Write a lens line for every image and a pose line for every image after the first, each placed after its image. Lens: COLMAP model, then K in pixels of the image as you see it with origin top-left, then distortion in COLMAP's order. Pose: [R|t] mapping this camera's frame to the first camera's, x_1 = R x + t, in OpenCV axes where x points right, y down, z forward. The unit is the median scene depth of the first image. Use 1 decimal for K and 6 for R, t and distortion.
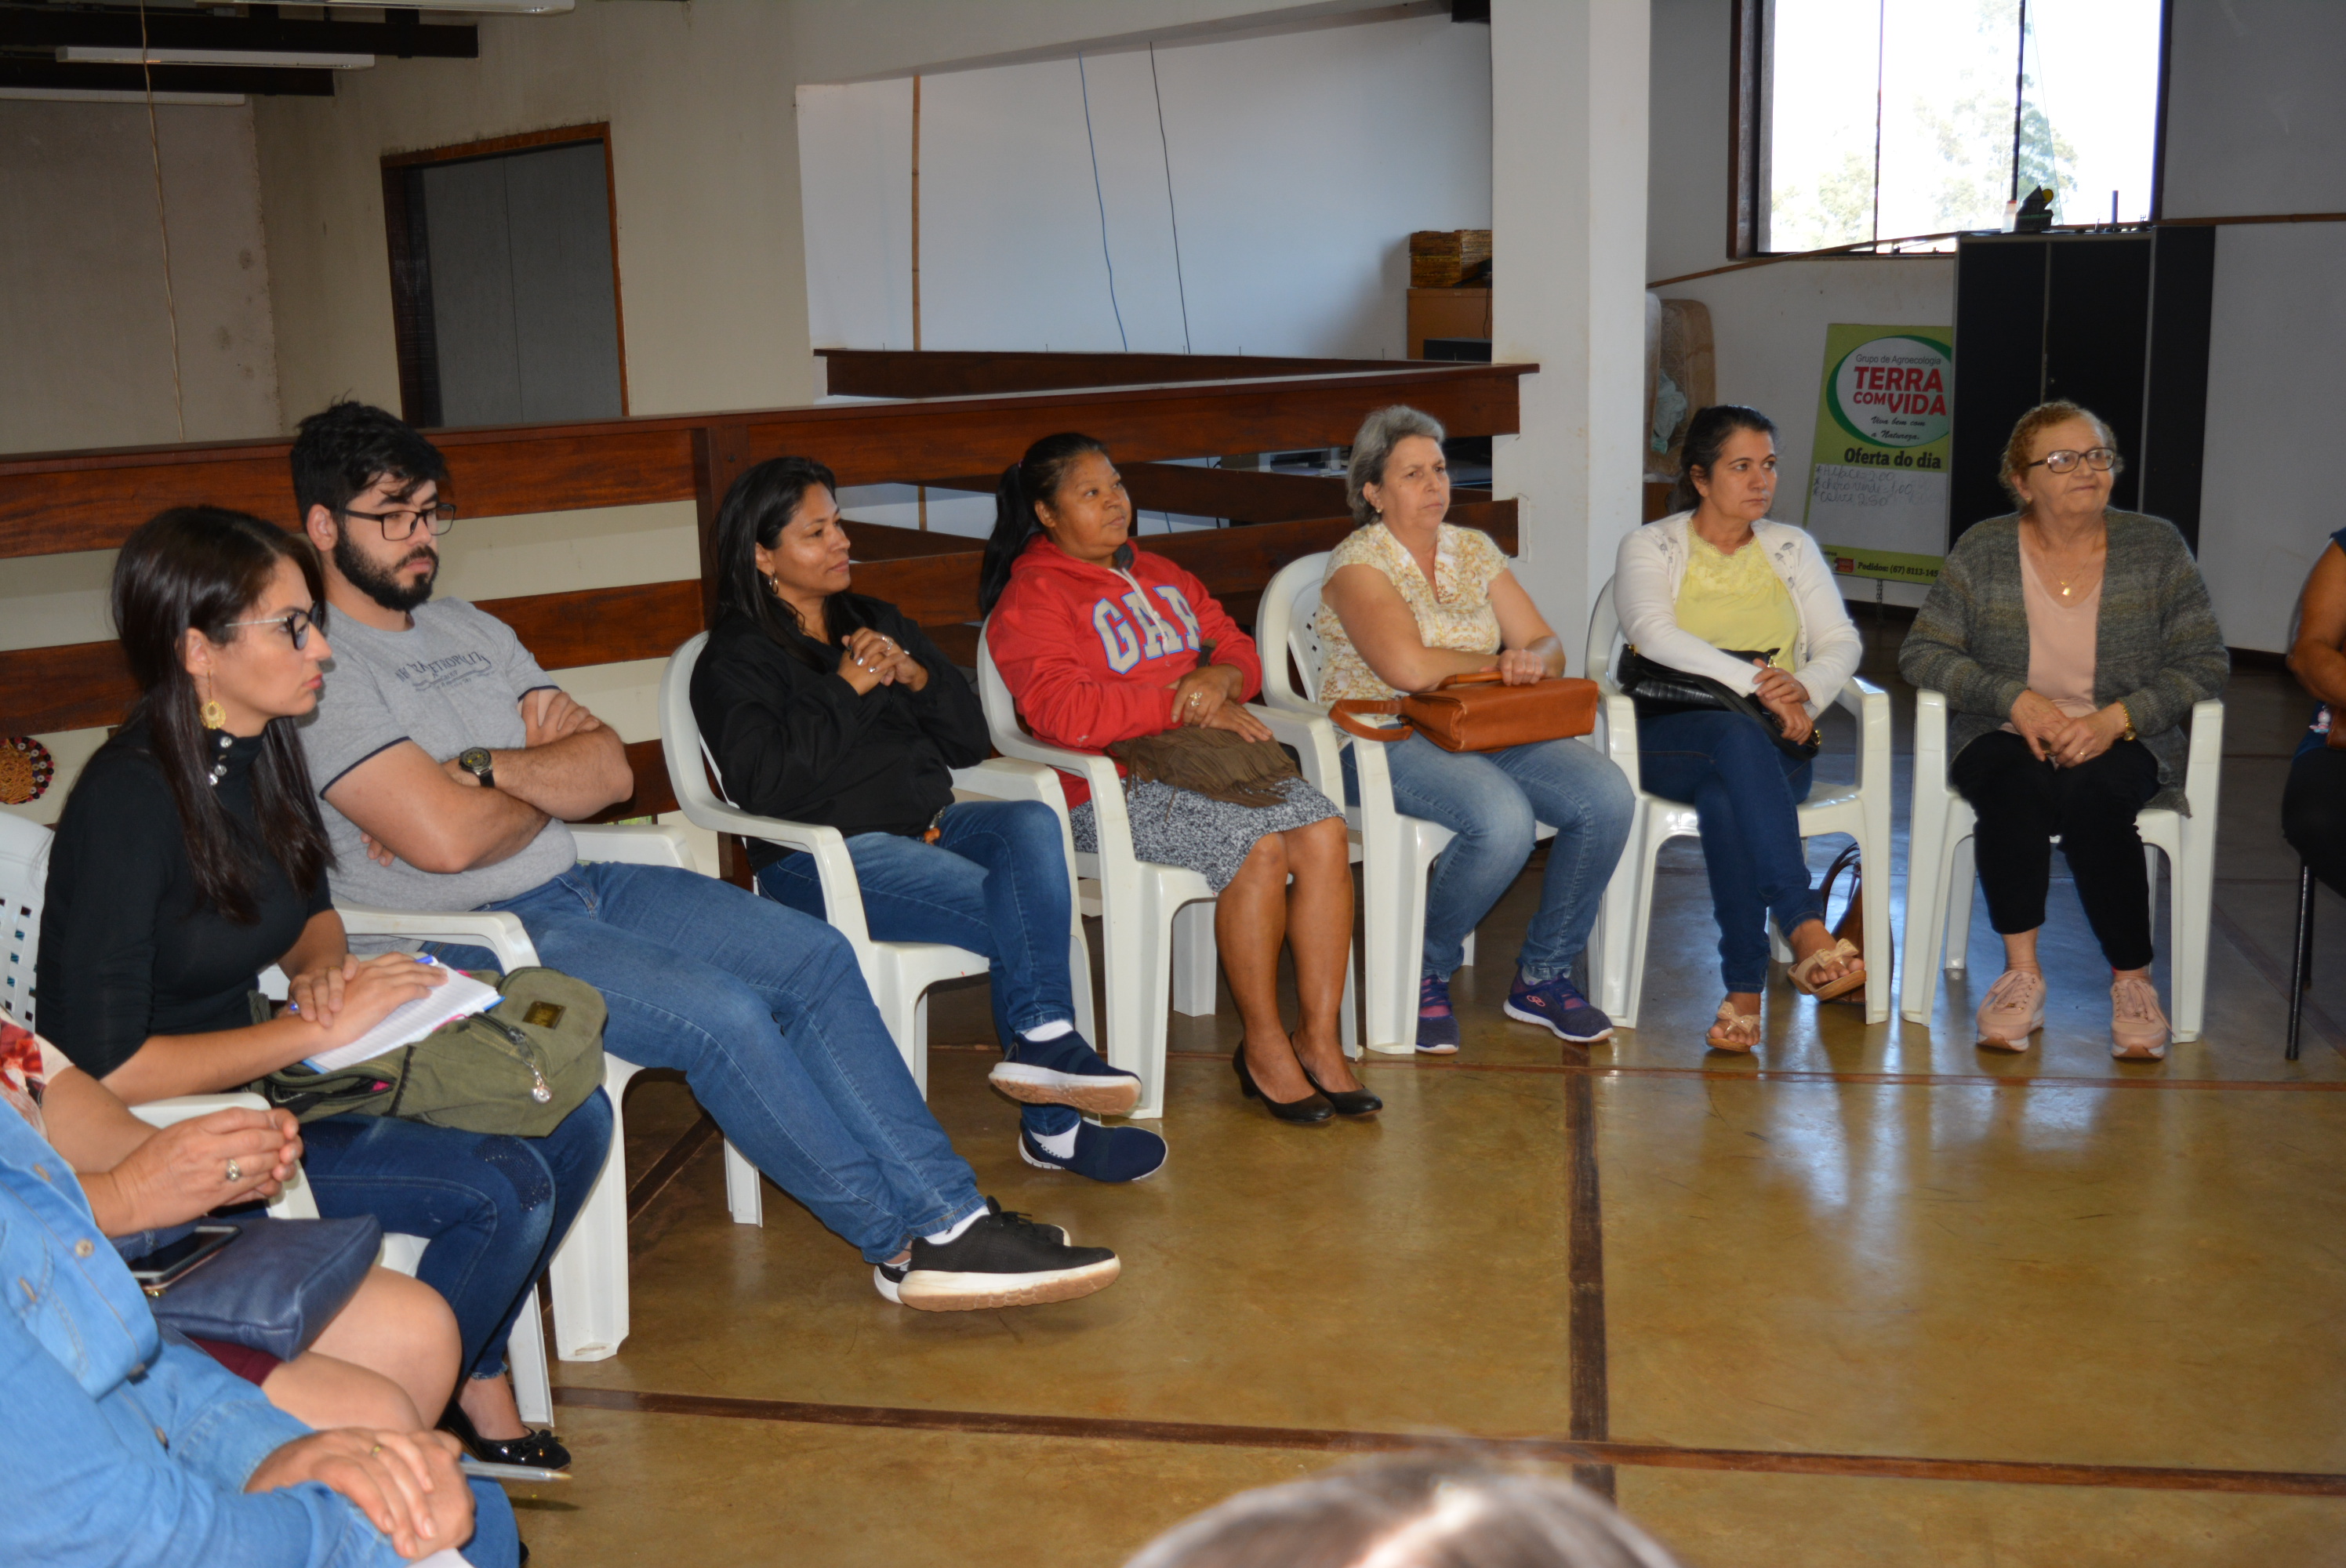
lens RADIAL K [[2441.8, 0, 1173.0], [0, 2441.8, 784.0], [0, 0, 1]] dist [-0.036883, -0.007910]
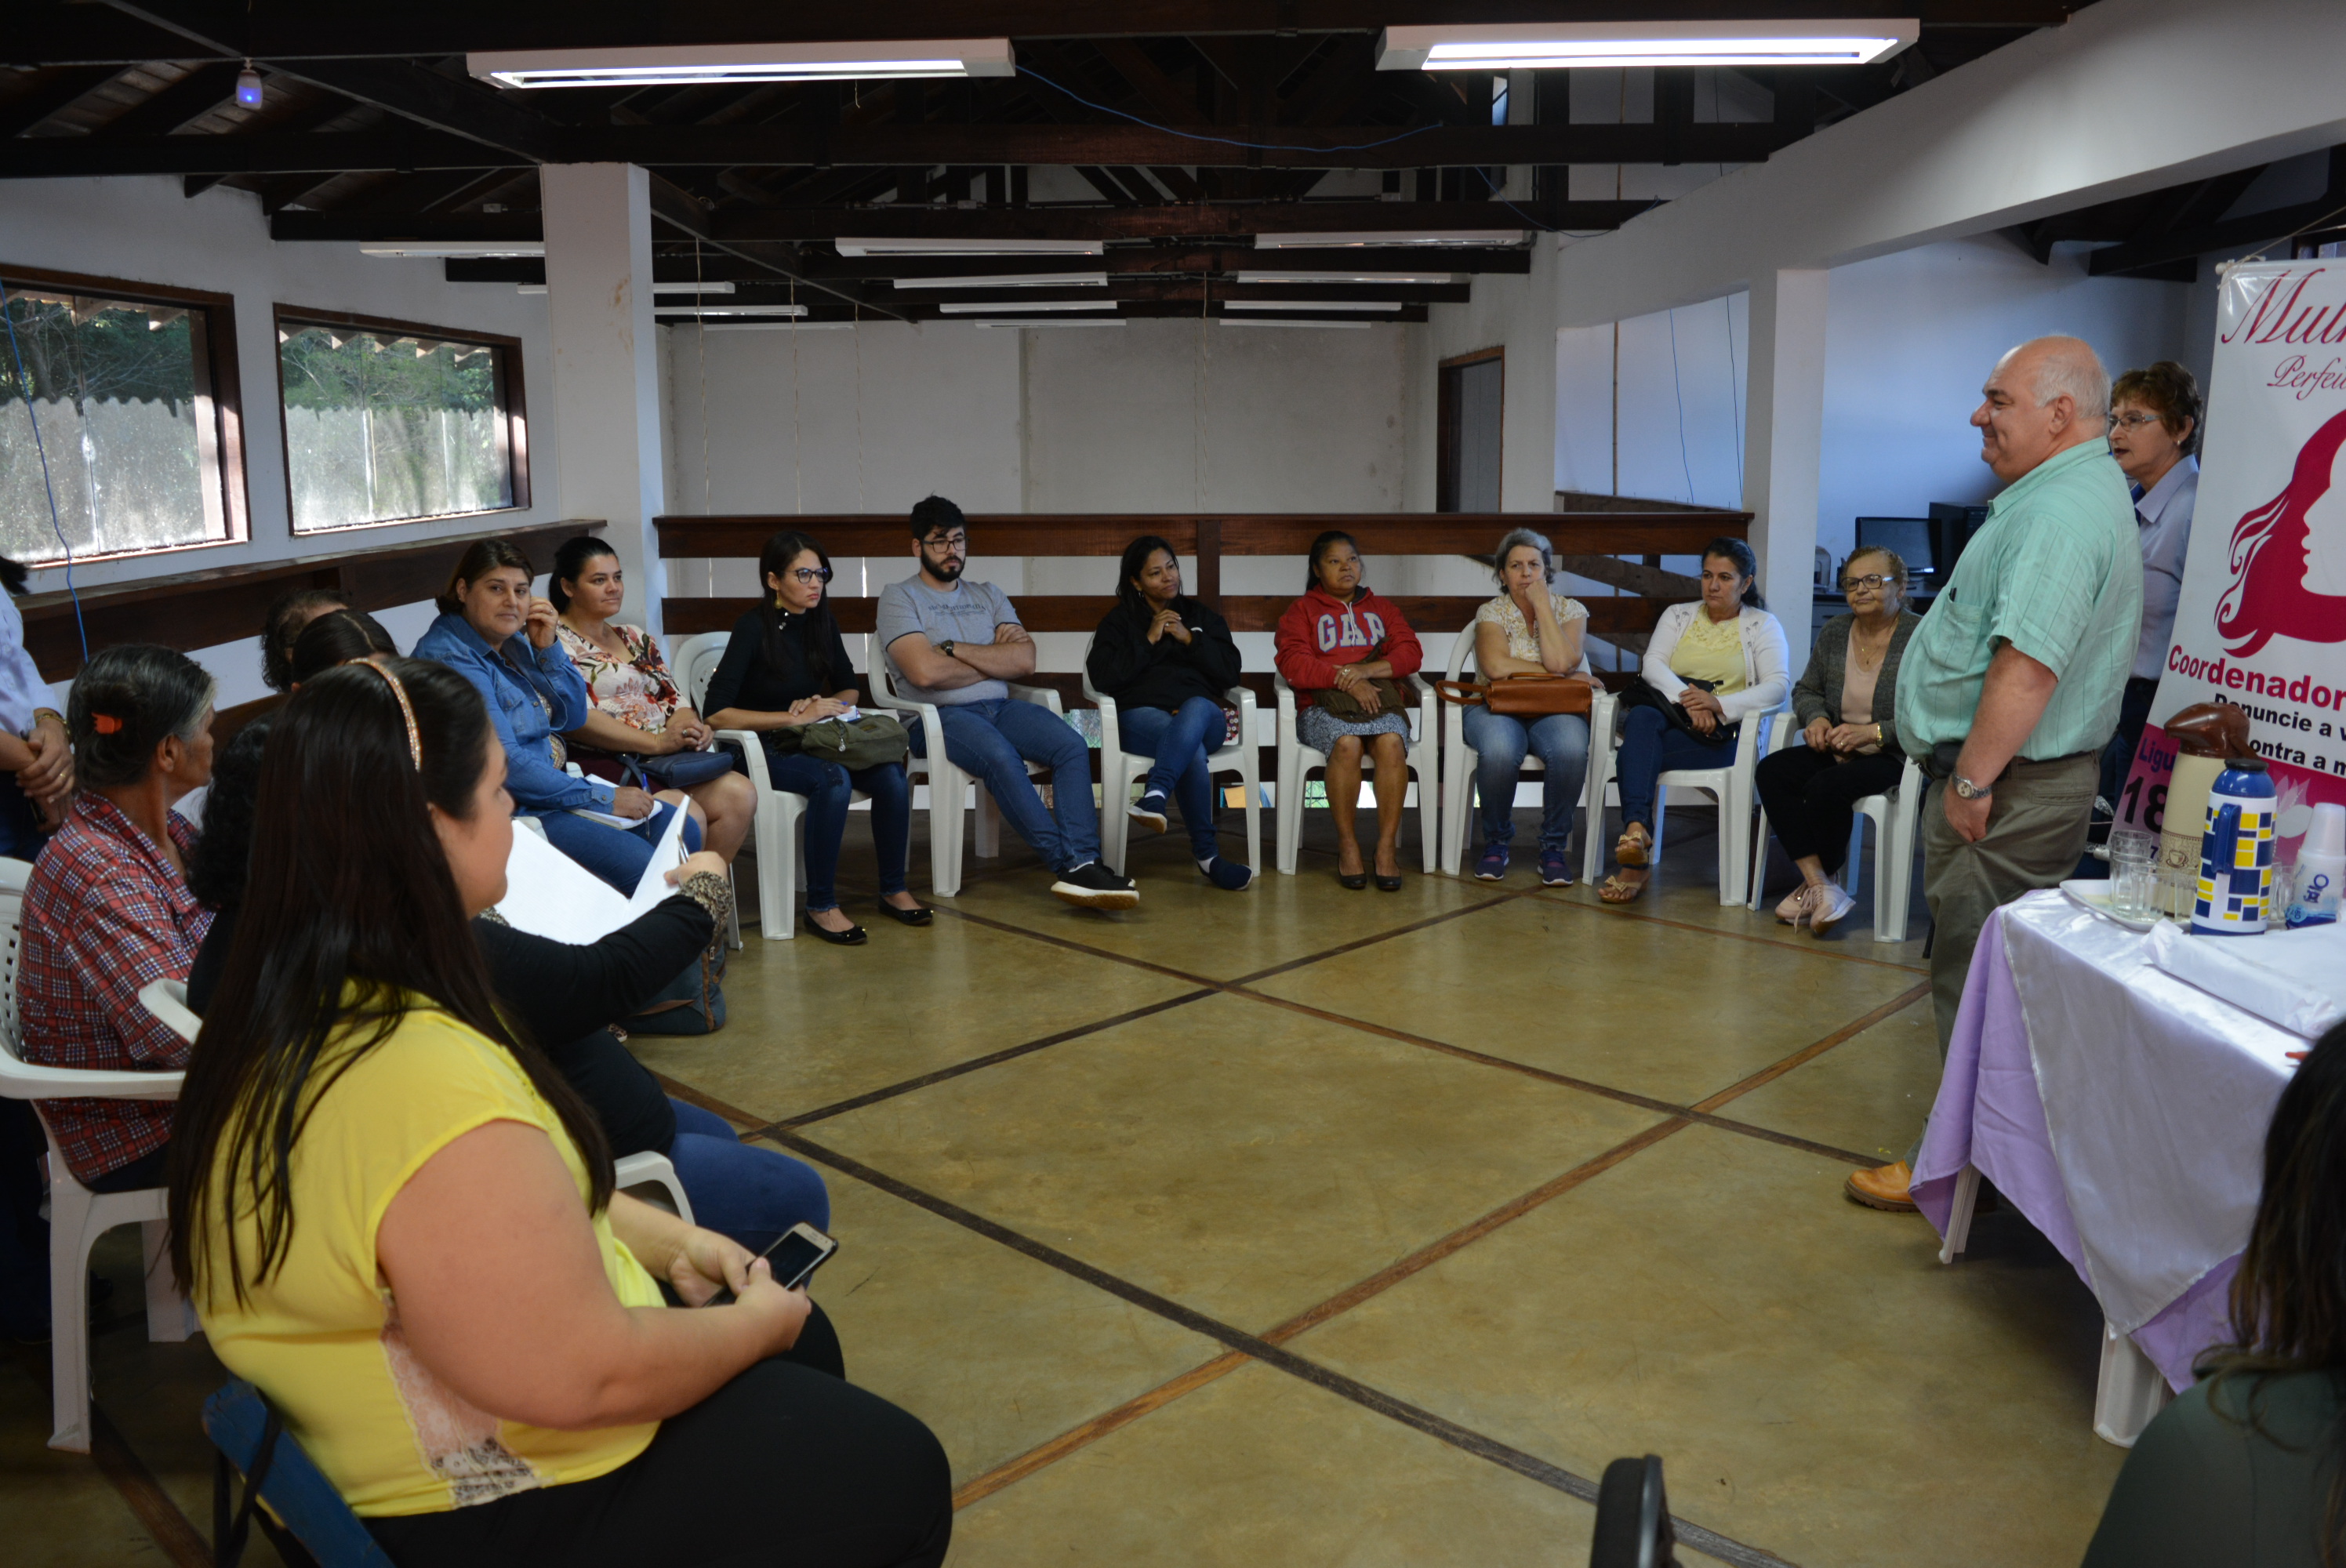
lens RADIAL K [[1877.5, 0, 1170.1], [0, 1877.5, 823.6], [0, 0, 1]] dist [-0.149197, 0.214890]
pose [[0.809426, 0.140260, -0.570226, 0.739525], [-0.138427, 0.989264, 0.046837, 0.037023], [0.570673, 0.041024, 0.820152, -0.295875]]
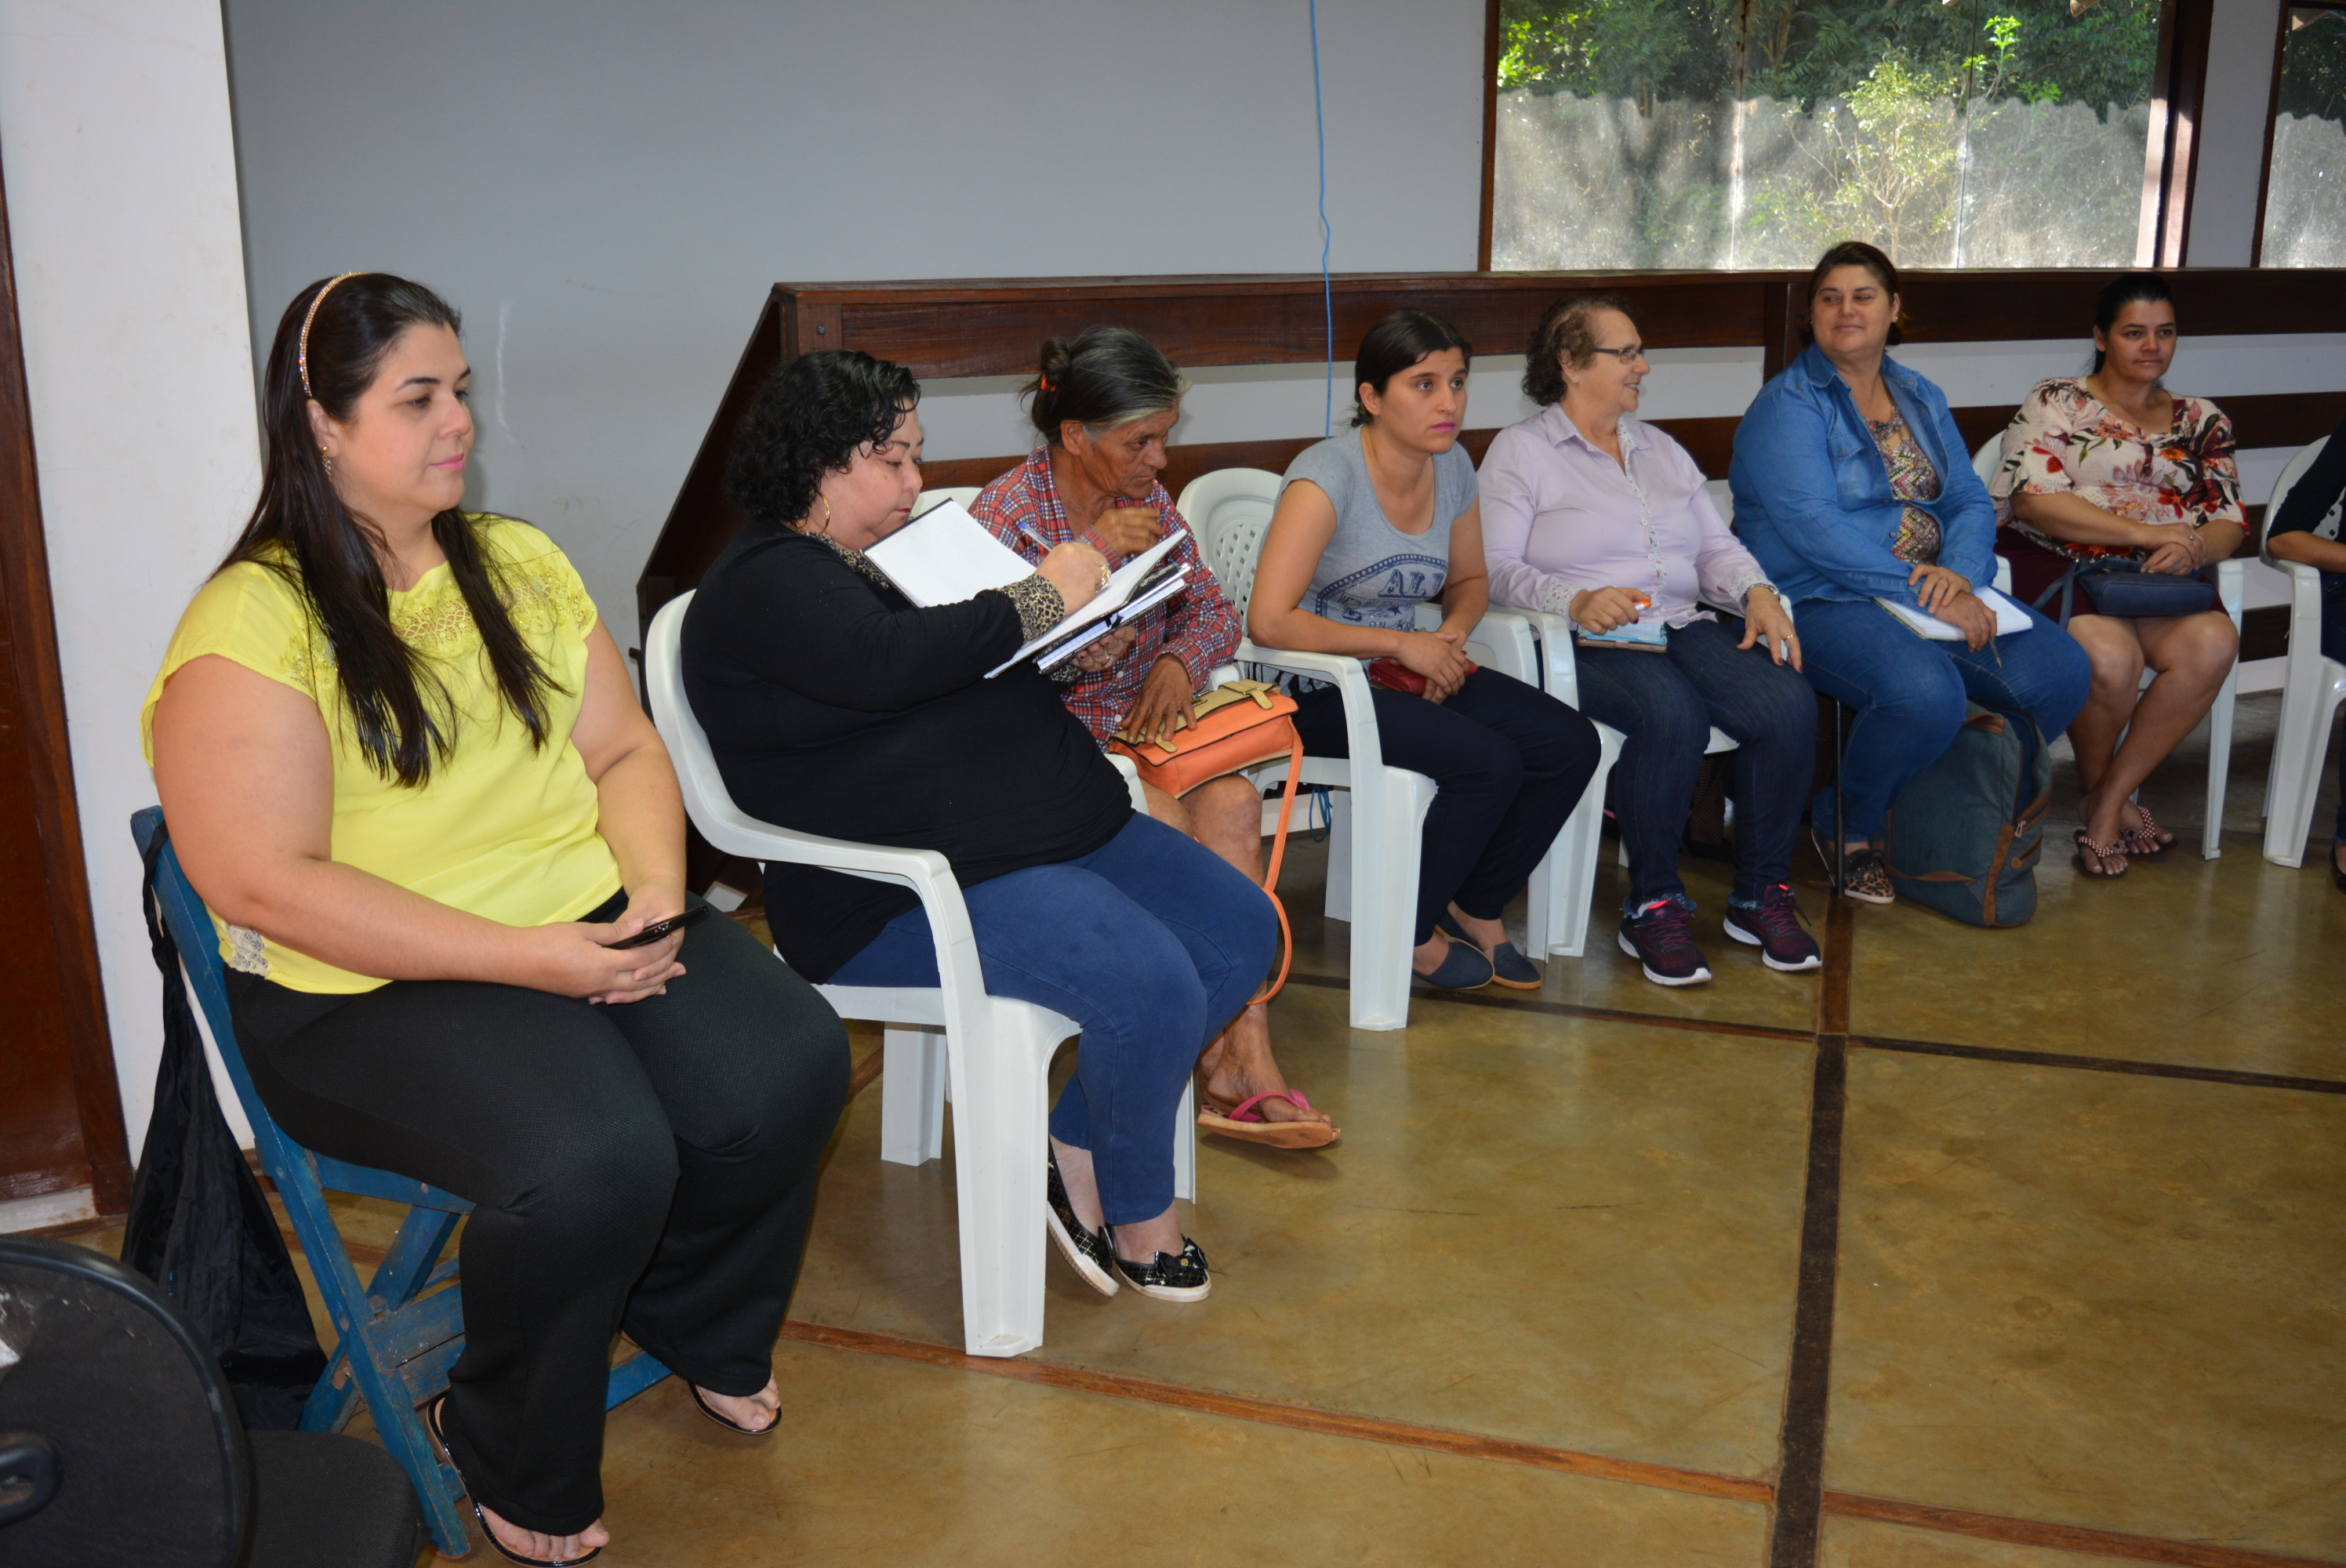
lens RADIAL K [[2246.9, 0, 1173.0], [0, 2246.9, 784.0], [0, 0, 1]] dist [-0.058431, -0.004428]
pose [[-0.158854, 0.286056, -0.944953, 0.899134], [-0.207297, 0.926109, 0.315200, -0.051109], [0.965294, 0.245956, -0.087818, 0.164675]]
